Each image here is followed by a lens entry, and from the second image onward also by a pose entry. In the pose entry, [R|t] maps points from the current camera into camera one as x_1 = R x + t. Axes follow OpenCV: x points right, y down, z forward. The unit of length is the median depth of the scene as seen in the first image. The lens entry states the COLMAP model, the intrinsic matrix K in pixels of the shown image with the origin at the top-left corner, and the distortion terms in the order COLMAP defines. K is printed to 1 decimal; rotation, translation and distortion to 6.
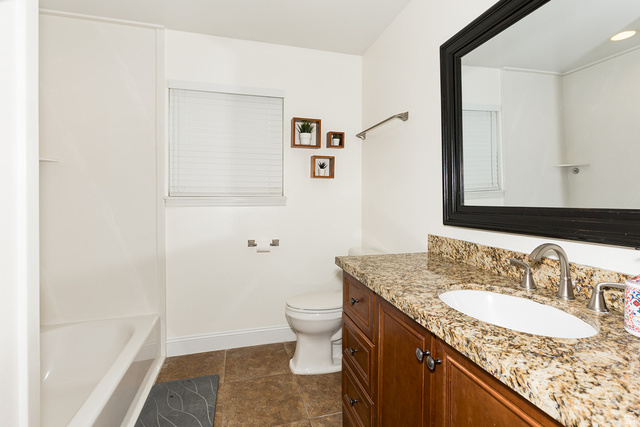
lens RADIAL K [[305.9, 0, 320.6], [0, 305.9, 213.4], [0, 0, 1]] dist [-0.005228, 0.001471]
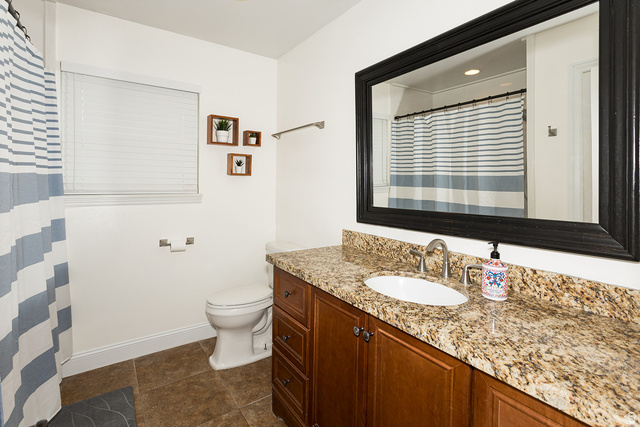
lens RADIAL K [[305.9, 0, 320.2], [0, 305.9, 209.4], [0, 0, 1]] dist [-0.005228, 0.001471]
pose [[0.944321, -0.017845, 0.328540, -0.131097], [0.009001, 0.999556, 0.028420, -0.049661], [-0.328901, -0.023881, 0.944062, -0.086667]]
